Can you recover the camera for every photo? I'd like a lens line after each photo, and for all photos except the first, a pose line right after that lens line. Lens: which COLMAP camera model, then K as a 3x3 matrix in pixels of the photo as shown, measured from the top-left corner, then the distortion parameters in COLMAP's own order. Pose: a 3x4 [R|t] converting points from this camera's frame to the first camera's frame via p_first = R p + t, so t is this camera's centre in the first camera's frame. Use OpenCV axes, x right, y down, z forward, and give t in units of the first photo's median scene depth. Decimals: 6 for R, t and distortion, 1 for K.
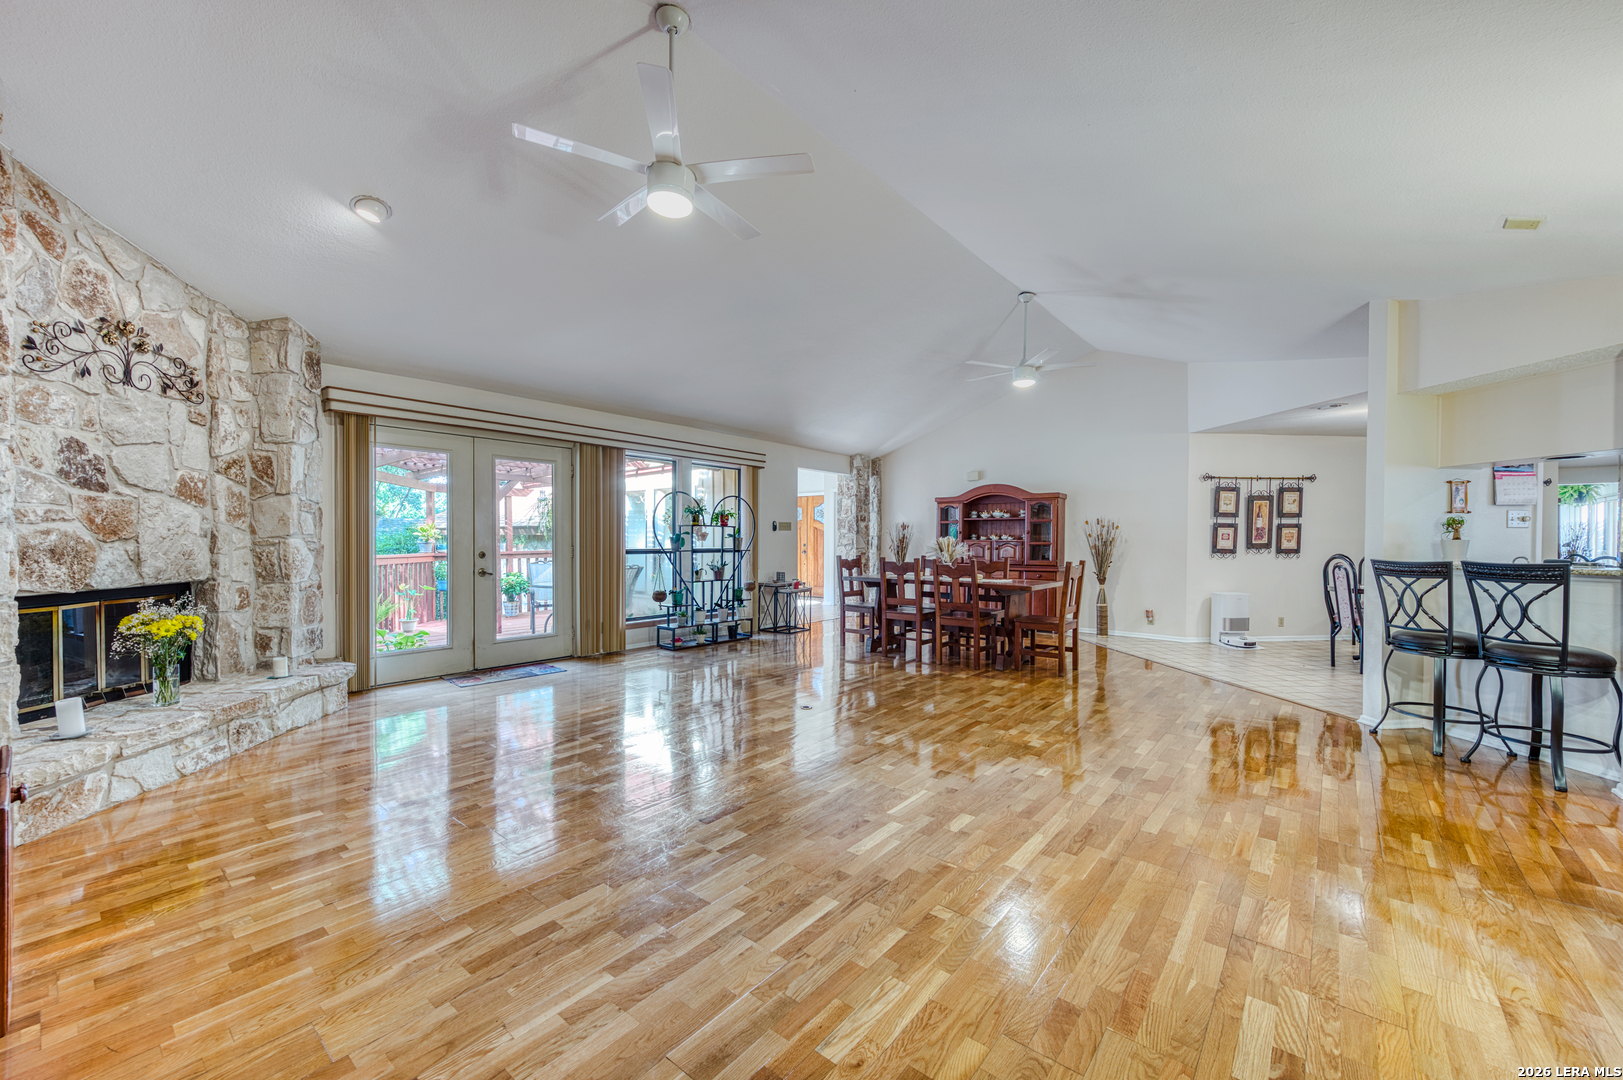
lens RADIAL K [[630.2, 0, 810.4], [0, 630.2, 550.7], [0, 0, 1]] dist [-0.000083, 0.000012]
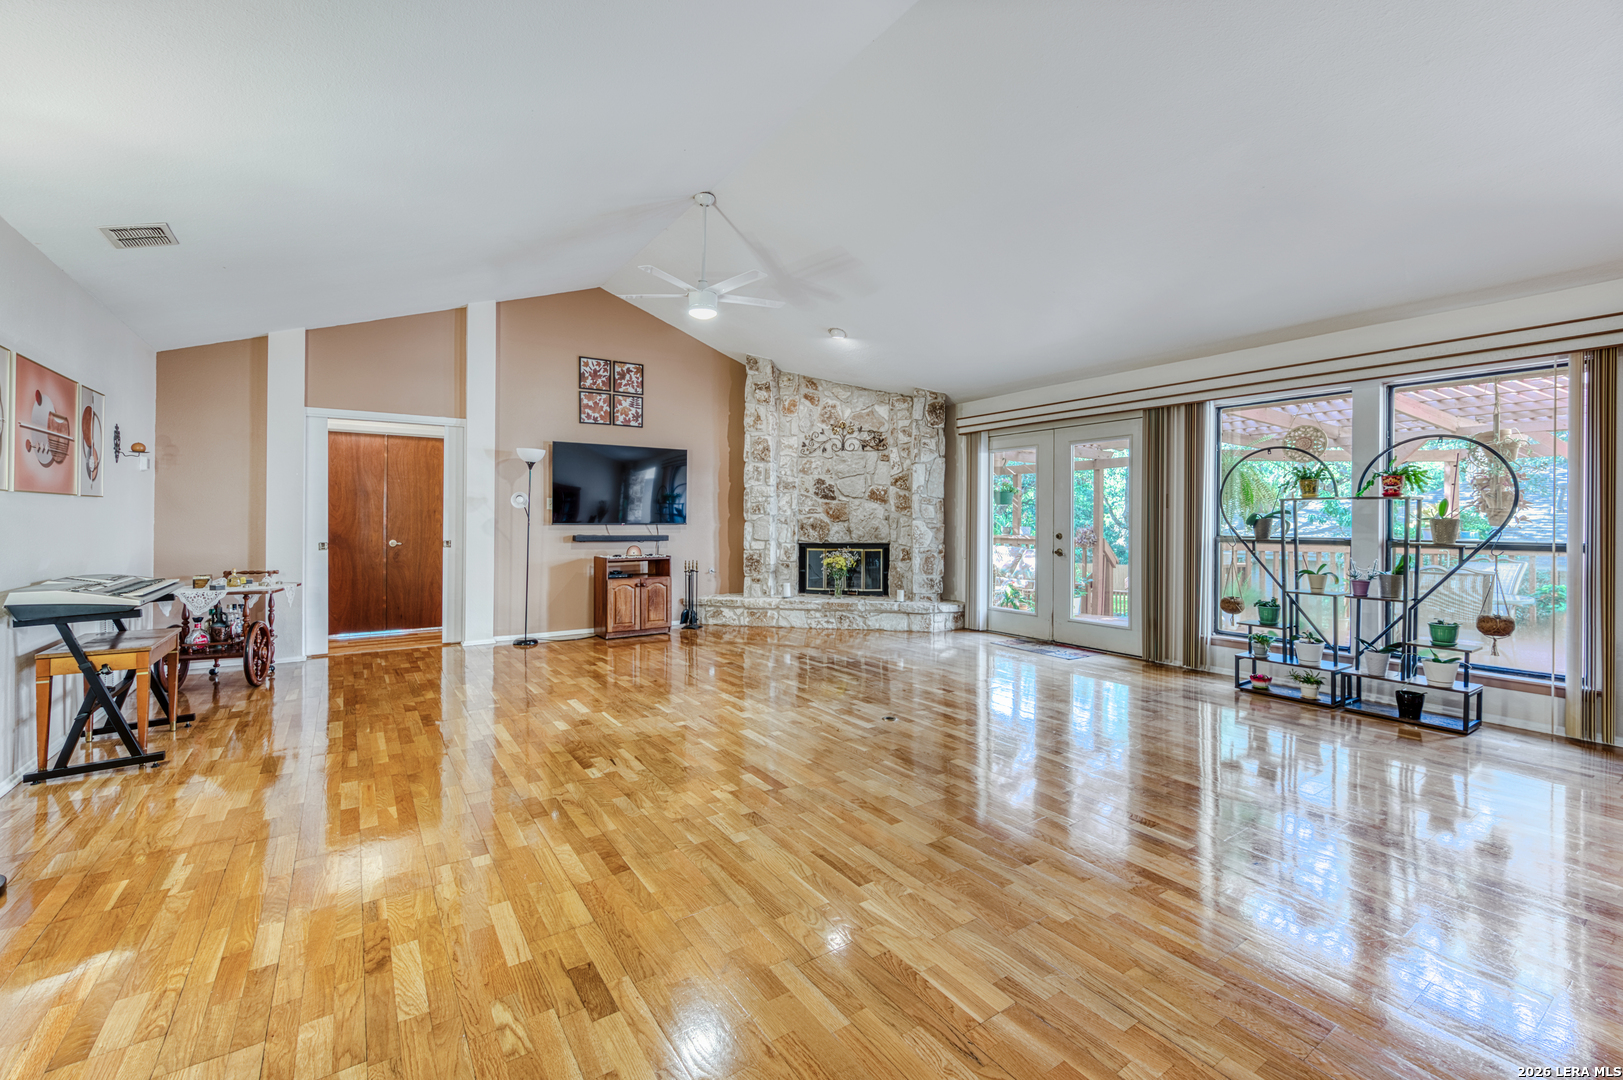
lens RADIAL K [[659.2, 0, 799.3], [0, 659.2, 522.7], [0, 0, 1]] dist [-0.000230, -0.000027]
pose [[-0.274372, -0.000325, -0.961624, 1.033862], [-0.022734, 0.999723, 0.006149, -0.019960], [0.961355, 0.023549, -0.274303, 1.320463]]
